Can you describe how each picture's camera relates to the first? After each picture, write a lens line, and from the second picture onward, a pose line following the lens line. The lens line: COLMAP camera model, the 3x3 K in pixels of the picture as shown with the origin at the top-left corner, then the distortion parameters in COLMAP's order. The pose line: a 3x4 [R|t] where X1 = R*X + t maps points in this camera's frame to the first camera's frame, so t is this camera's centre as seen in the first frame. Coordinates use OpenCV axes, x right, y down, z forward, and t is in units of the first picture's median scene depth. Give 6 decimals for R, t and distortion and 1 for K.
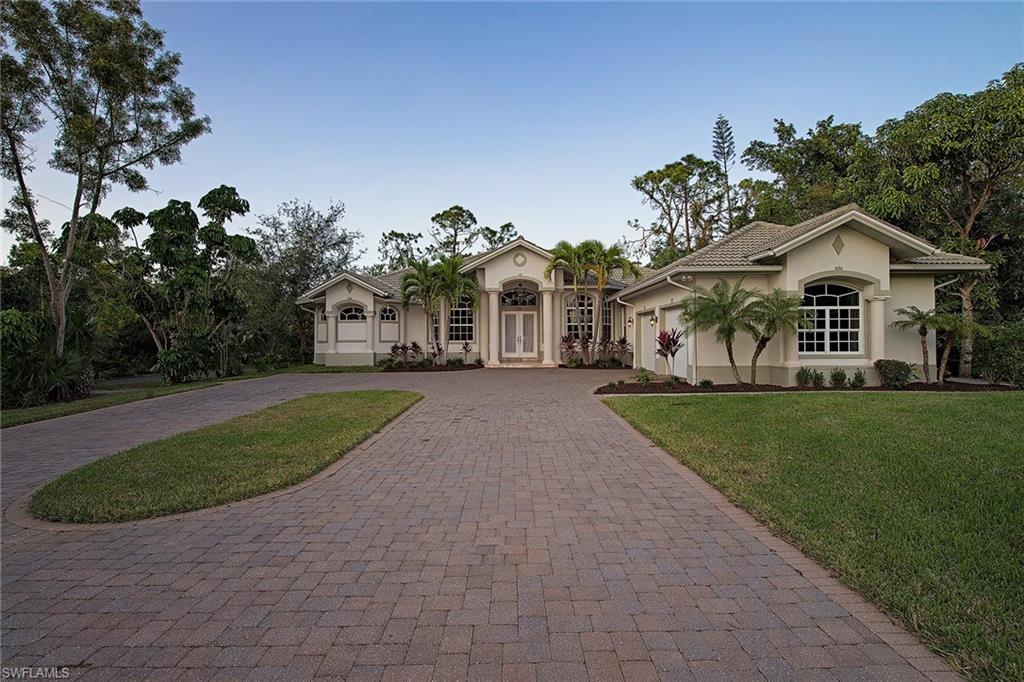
lens RADIAL K [[500.9, 0, 512.0], [0, 500.9, 341.0], [0, 0, 1]] dist [0.001347, -0.000035]
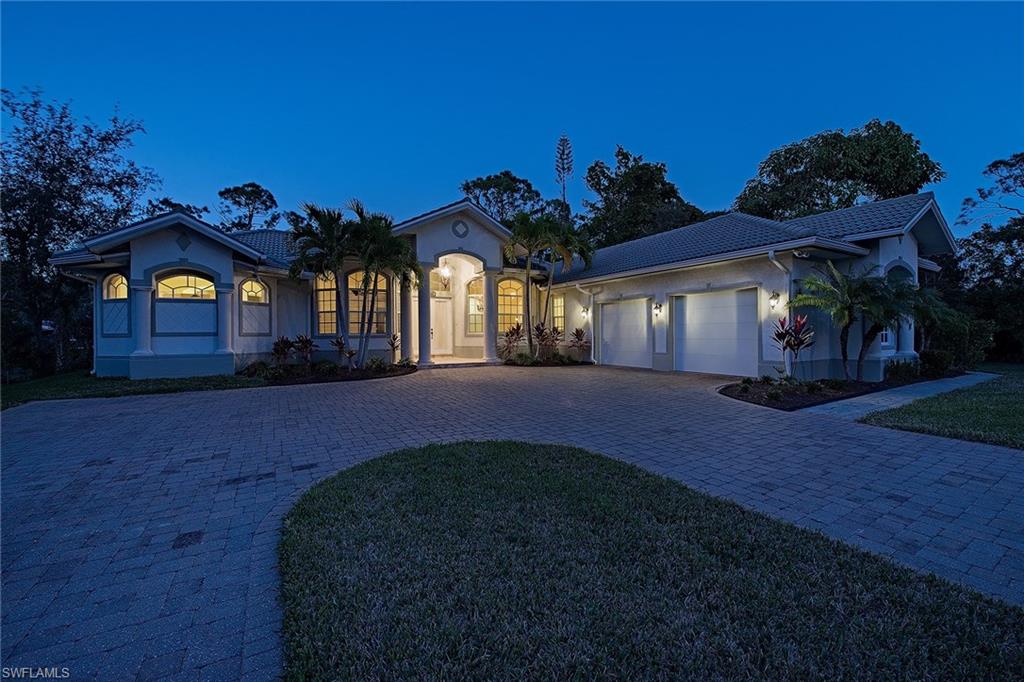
lens RADIAL K [[414.6, 0, 511.9], [0, 414.6, 335.7], [0, 0, 1]] dist [-0.020963, -0.000385]
pose [[0.861348, -0.001513, 0.508013, -0.089203], [0.002174, 0.999997, -0.000708, 0.001277], [-0.508011, 0.001714, 0.861349, 0.150927]]
